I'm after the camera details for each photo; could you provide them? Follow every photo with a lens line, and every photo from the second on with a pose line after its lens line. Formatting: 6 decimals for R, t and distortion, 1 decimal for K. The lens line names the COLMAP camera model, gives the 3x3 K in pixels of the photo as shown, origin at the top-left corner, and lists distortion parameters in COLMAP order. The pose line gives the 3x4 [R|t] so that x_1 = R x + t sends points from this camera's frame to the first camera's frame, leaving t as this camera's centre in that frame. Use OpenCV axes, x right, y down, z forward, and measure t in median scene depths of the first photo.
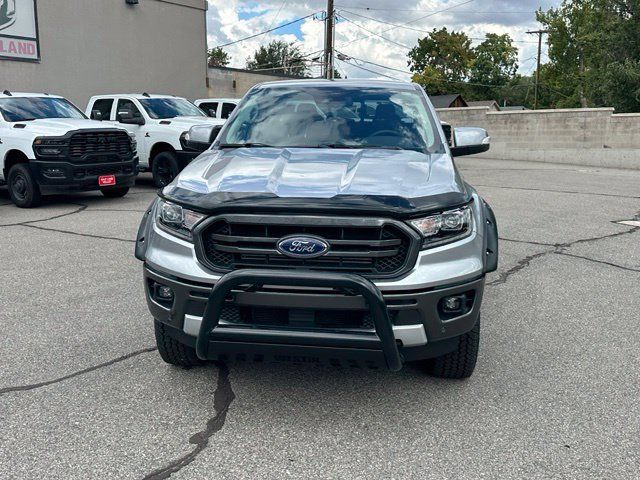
lens RADIAL K [[645.9, 0, 313.5], [0, 645.9, 237.6], [0, 0, 1]] dist [0.174495, -0.358236]
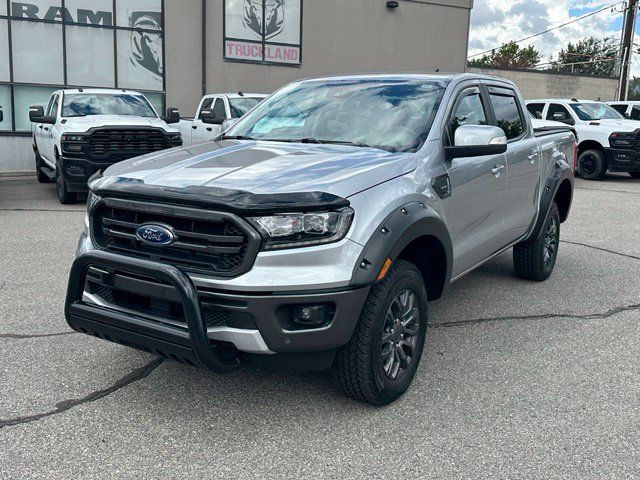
lens RADIAL K [[645.9, 0, 313.5], [0, 645.9, 237.6], [0, 0, 1]] dist [0.174495, -0.358236]
pose [[0.895455, 0.094305, -0.435049, 0.433534], [-0.095752, 0.995230, 0.018649, -0.016085], [0.434733, 0.024958, 0.900214, 0.137156]]
